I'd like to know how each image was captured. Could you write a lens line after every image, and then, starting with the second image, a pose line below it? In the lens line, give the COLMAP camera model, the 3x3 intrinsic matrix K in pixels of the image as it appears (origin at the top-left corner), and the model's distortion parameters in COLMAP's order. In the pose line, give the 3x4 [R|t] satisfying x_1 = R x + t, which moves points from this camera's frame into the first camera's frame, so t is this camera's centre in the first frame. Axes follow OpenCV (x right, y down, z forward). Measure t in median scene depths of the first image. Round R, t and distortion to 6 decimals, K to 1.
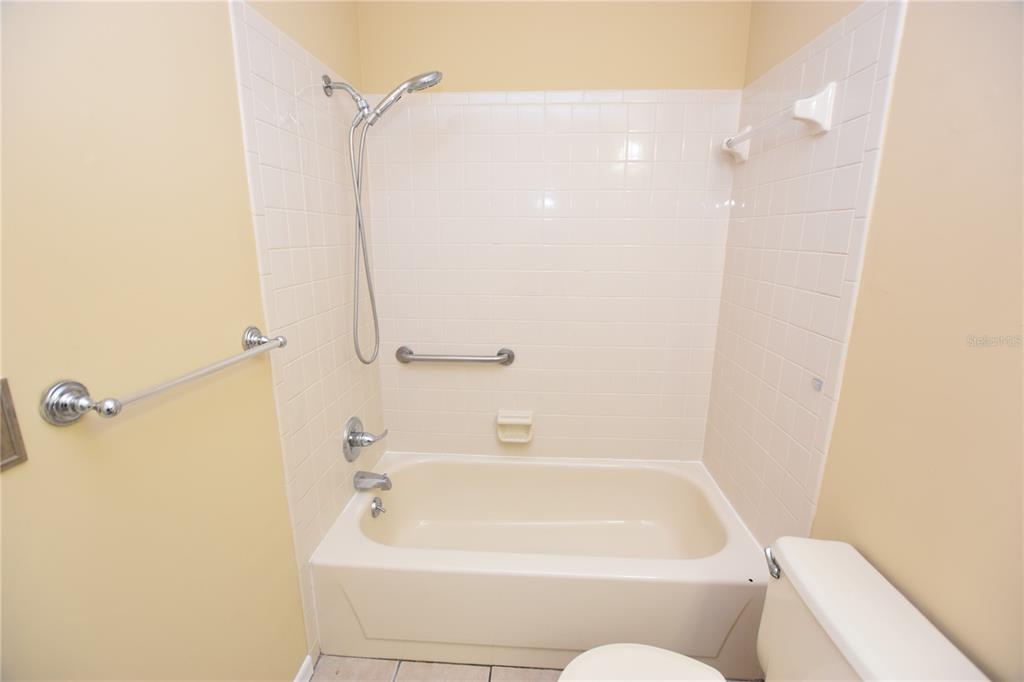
lens RADIAL K [[449.1, 0, 510.6], [0, 449.1, 344.0], [0, 0, 1]] dist [-0.047159, 0.013426]
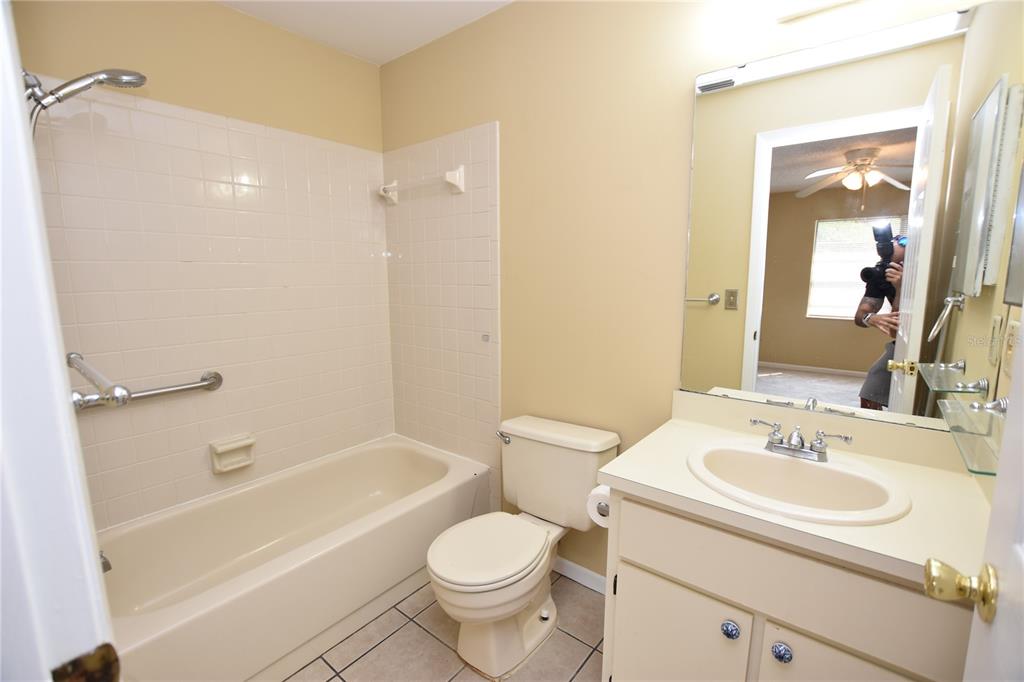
lens RADIAL K [[449.1, 0, 510.6], [0, 449.1, 344.0], [0, 0, 1]] dist [-0.047159, 0.013426]
pose [[0.576413, -0.129787, 0.806786, -0.457420], [0.198812, 0.979914, 0.015595, 0.074328], [-0.792604, 0.151410, 0.590638, -0.067018]]
